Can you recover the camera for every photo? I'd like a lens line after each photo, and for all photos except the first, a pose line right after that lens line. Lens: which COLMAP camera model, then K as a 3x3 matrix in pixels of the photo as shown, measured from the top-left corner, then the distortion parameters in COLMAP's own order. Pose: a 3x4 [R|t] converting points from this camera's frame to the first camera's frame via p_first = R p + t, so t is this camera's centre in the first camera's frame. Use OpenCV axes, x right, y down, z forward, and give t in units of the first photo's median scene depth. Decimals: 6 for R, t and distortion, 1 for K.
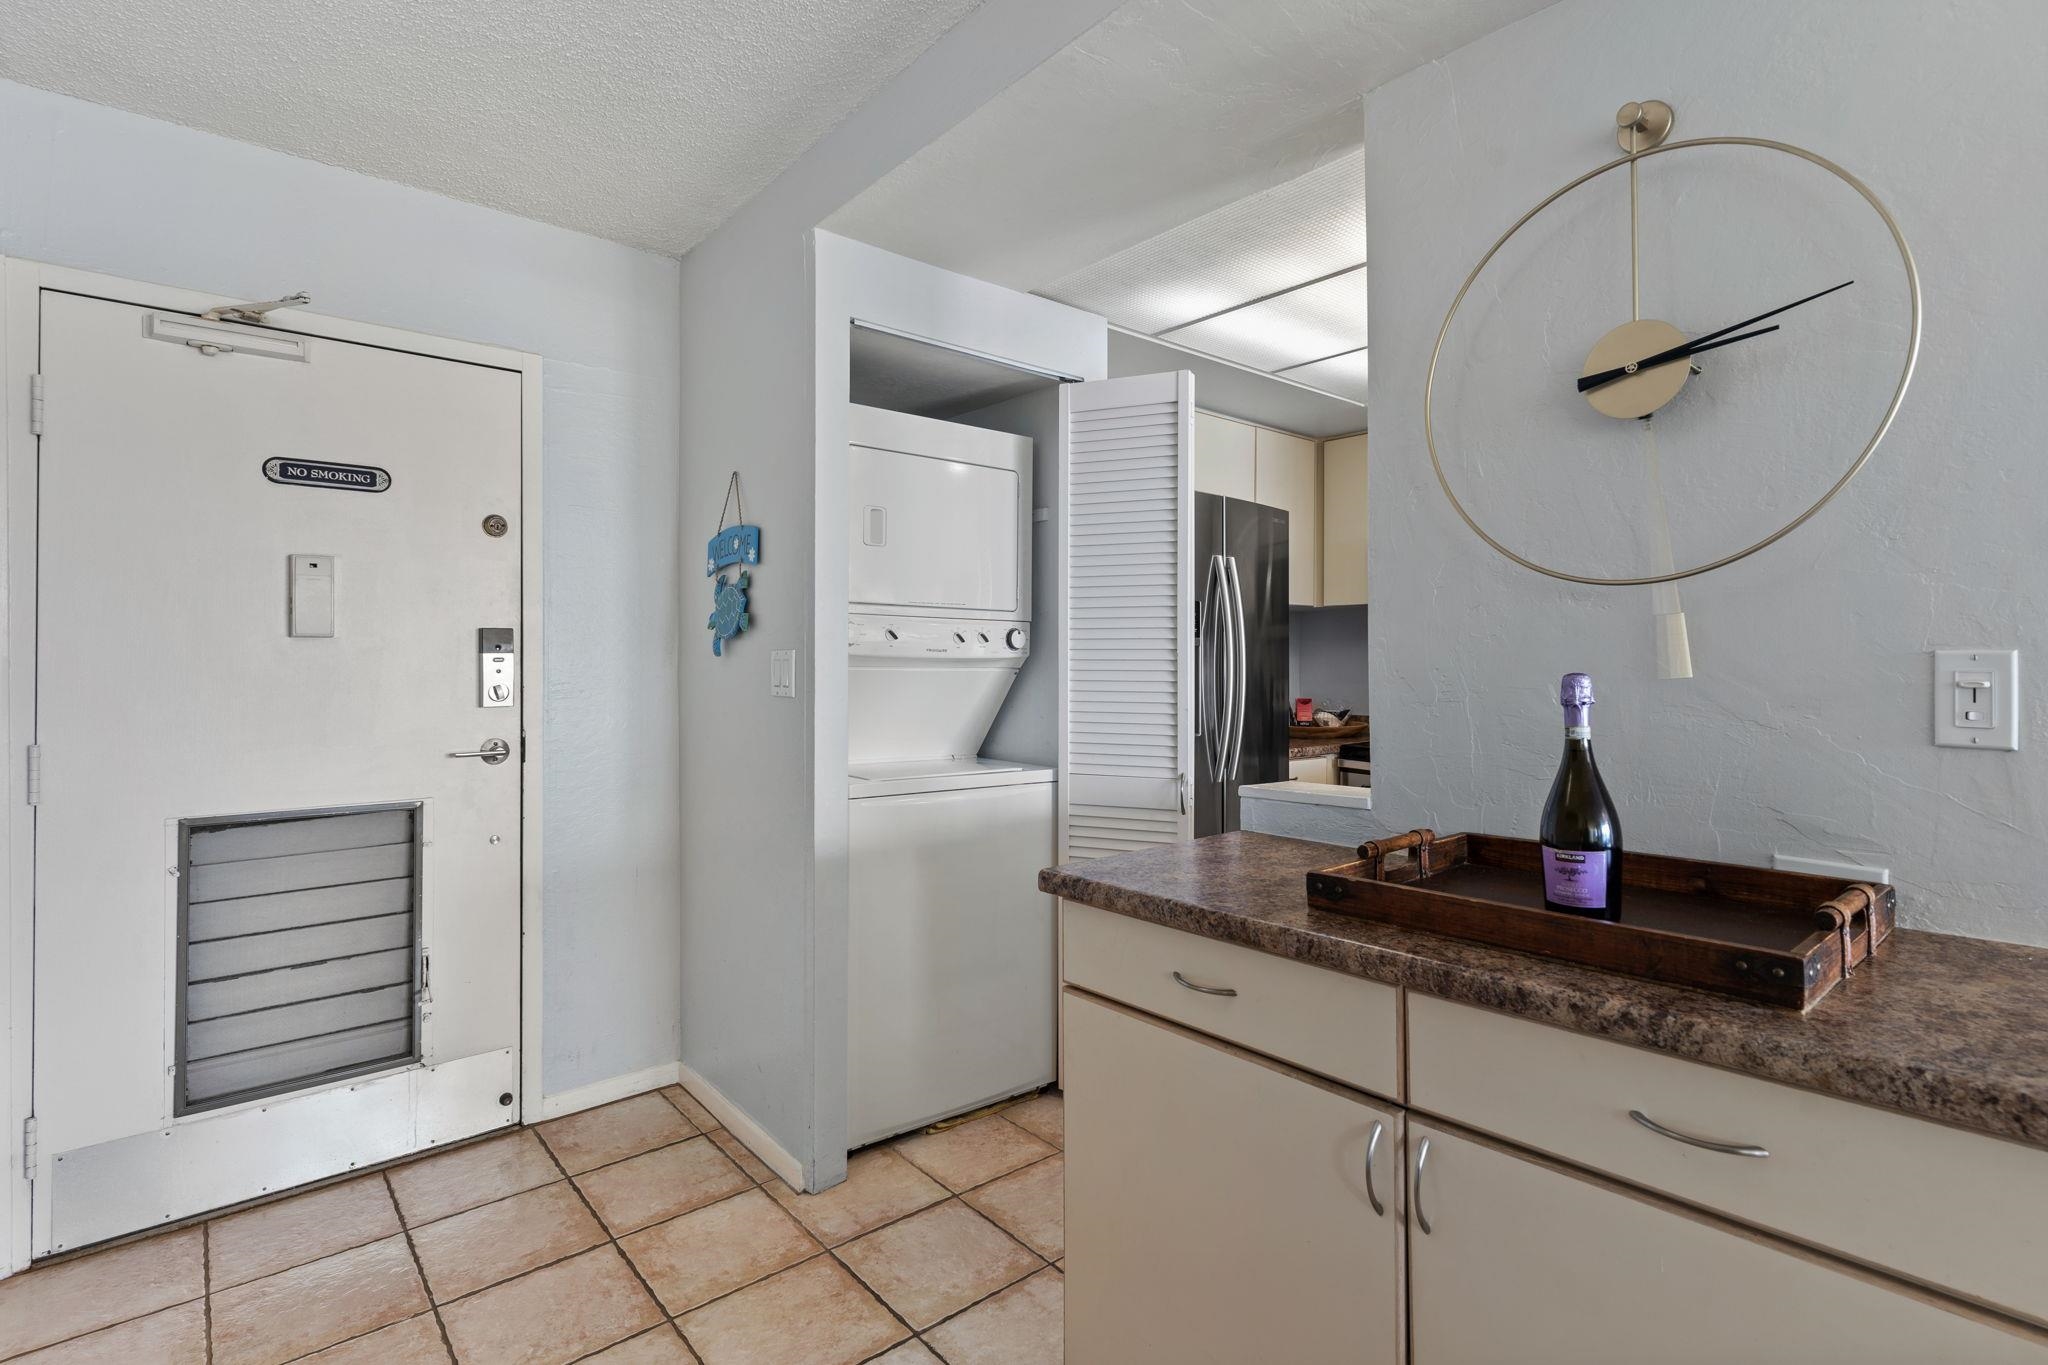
lens RADIAL K [[988.7, 0, 1024.9], [0, 988.7, 670.8], [0, 0, 1]] dist [-0.064368, 0.000169]
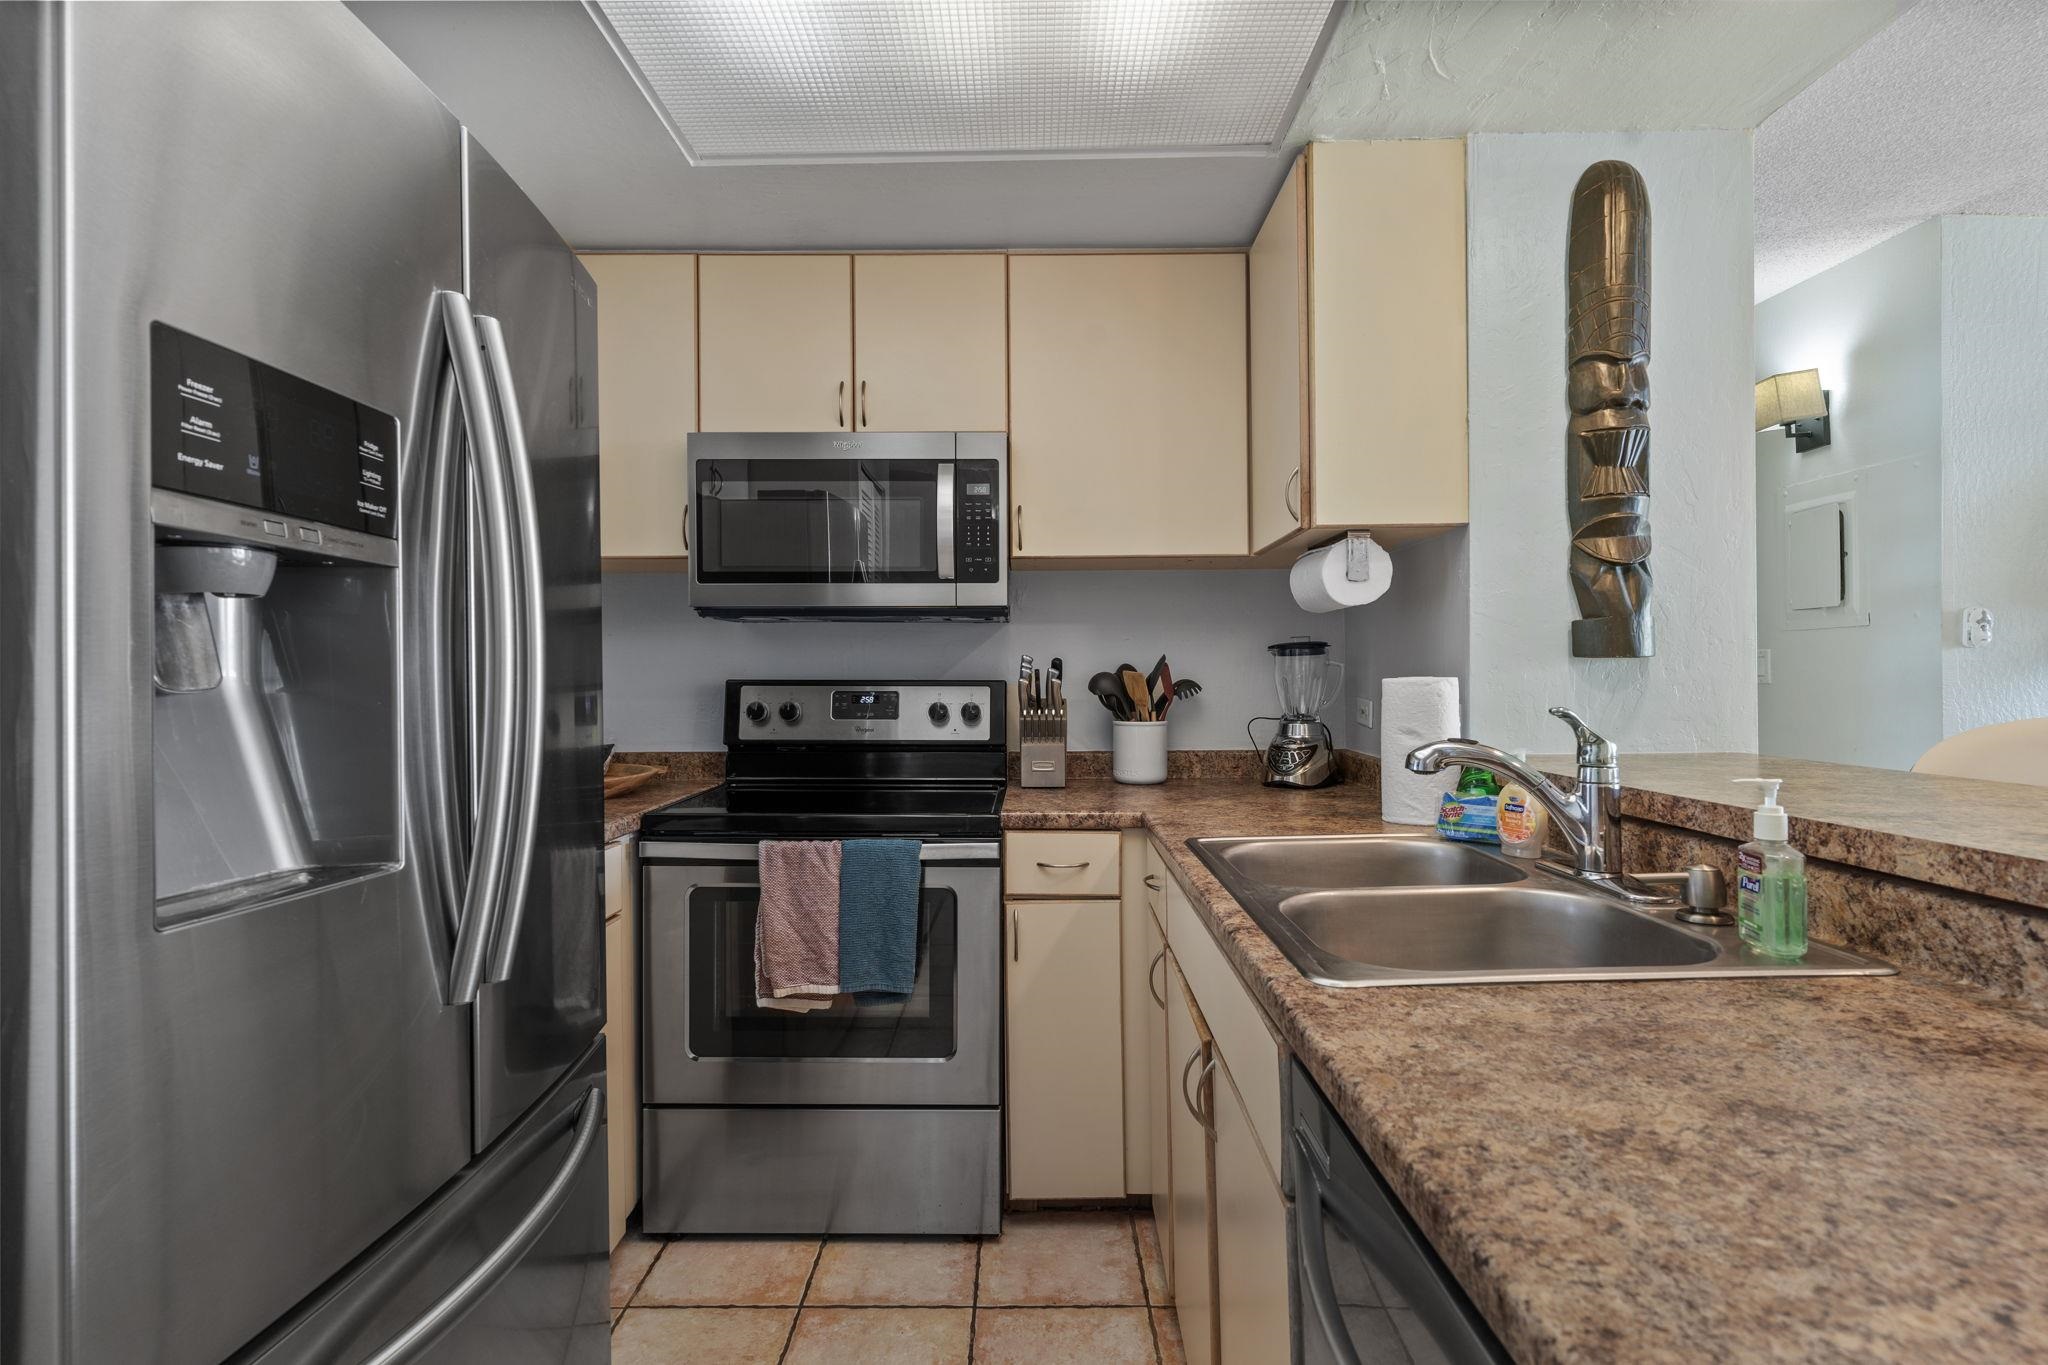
lens RADIAL K [[966.0, 0, 1024.0], [0, 966.0, 682.5], [0, 0, 1]] dist [-0.001376, -0.000115]
pose [[0.641227, -0.009449, 0.767293, 0.057739], [0.018575, 0.999822, -0.003211, 0.010660], [-0.767126, 0.016311, 0.641289, 0.502809]]
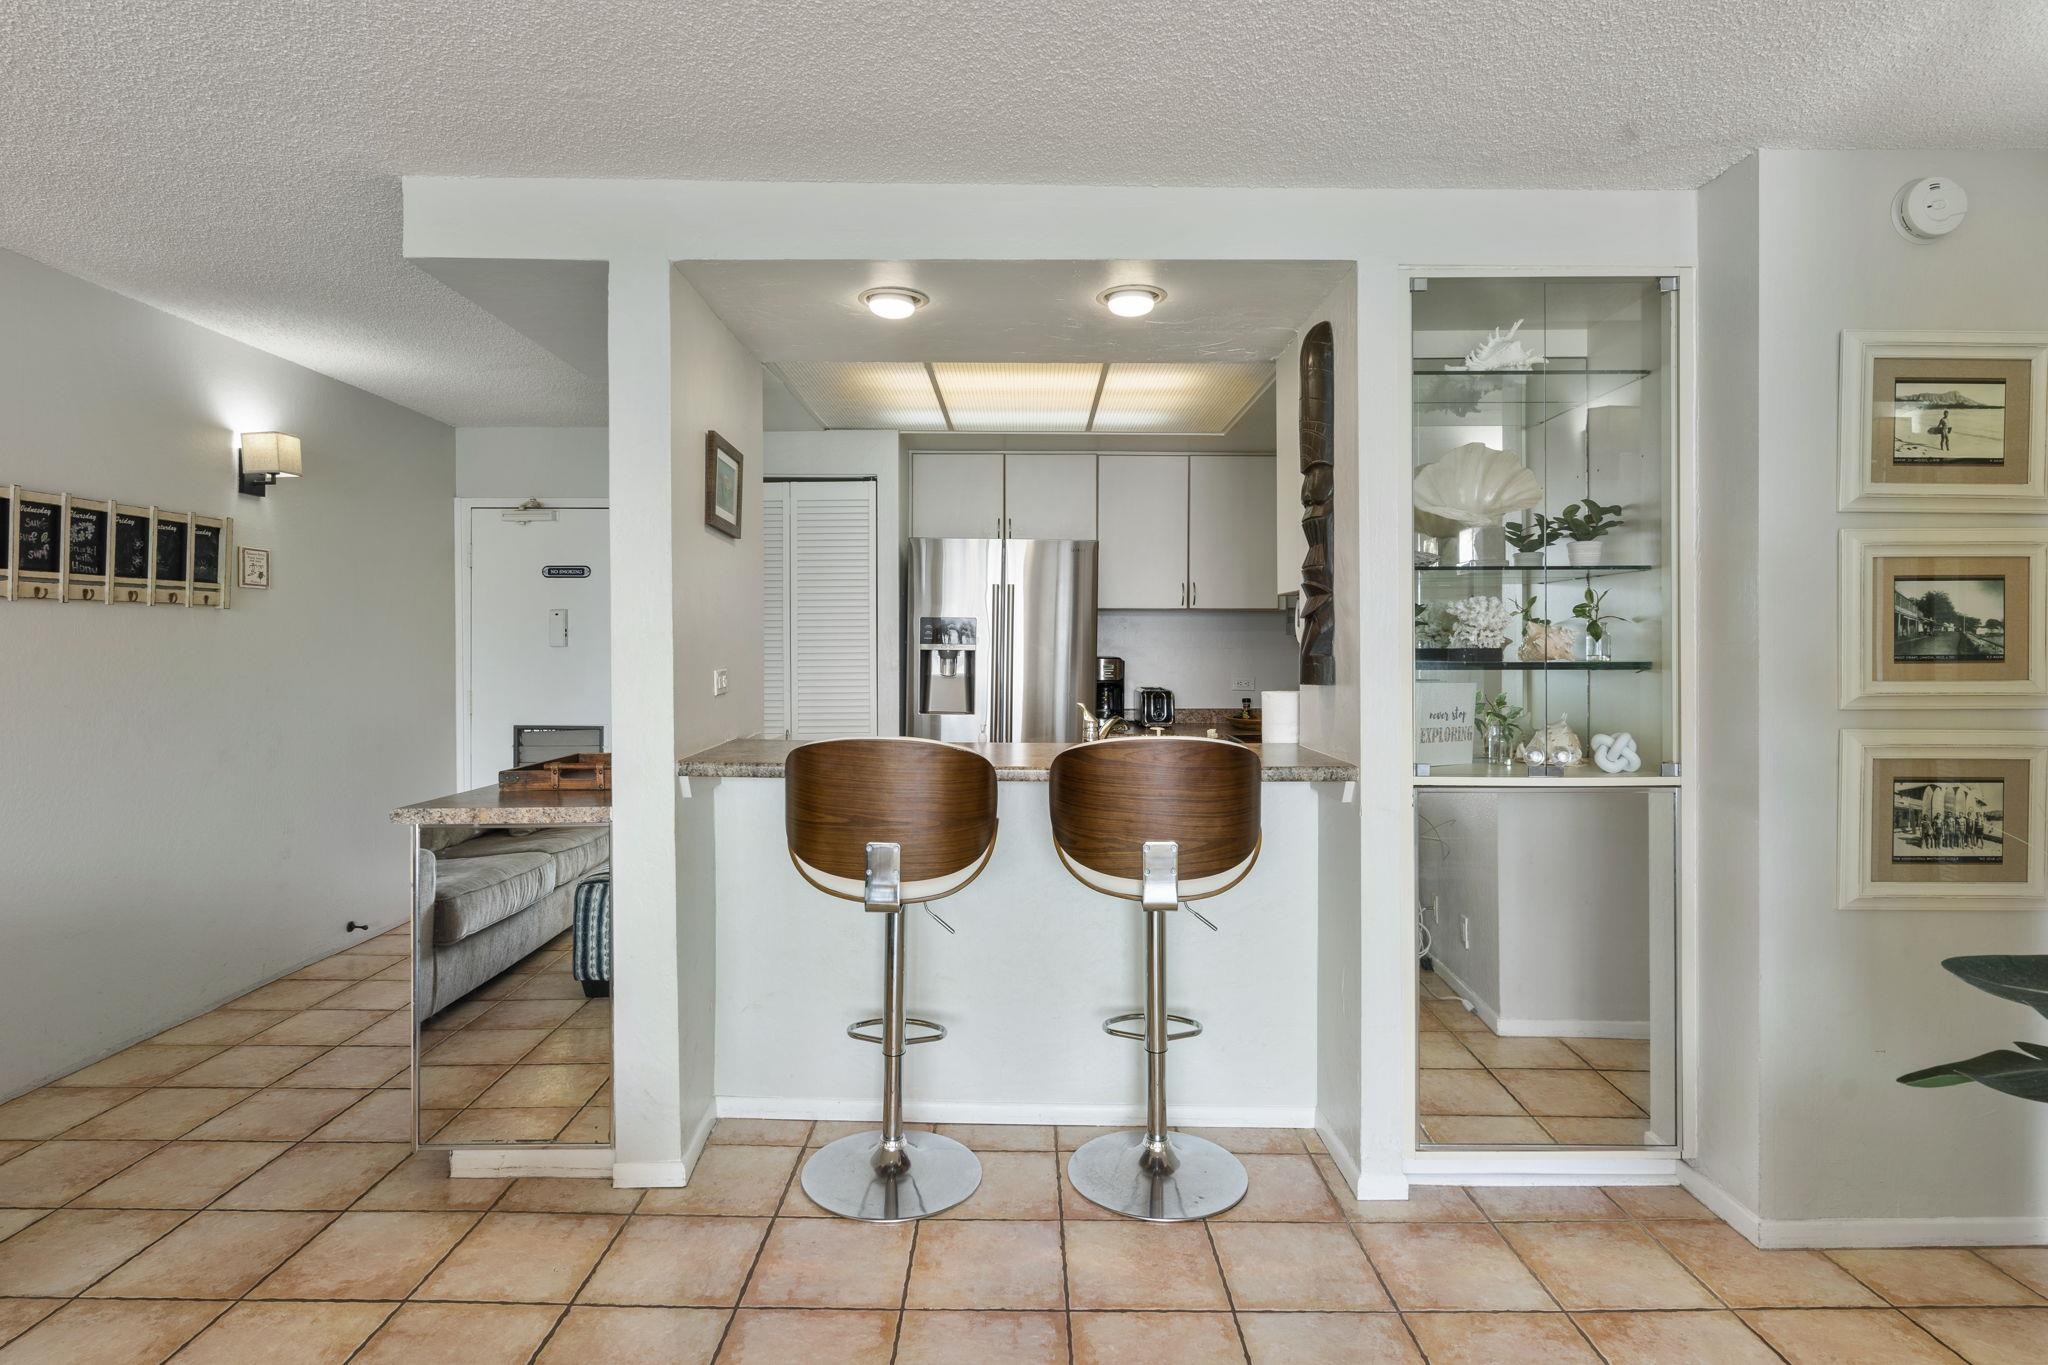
lens RADIAL K [[977.5, 0, 1024.9], [0, 977.5, 664.2], [0, 0, 1]] dist [0.002113, 0.000221]
pose [[0.773506, 0.011331, -0.633687, 0.864027], [-0.006627, 0.999930, 0.009790, -0.013375], [0.633754, -0.003373, 0.773527, -0.042376]]
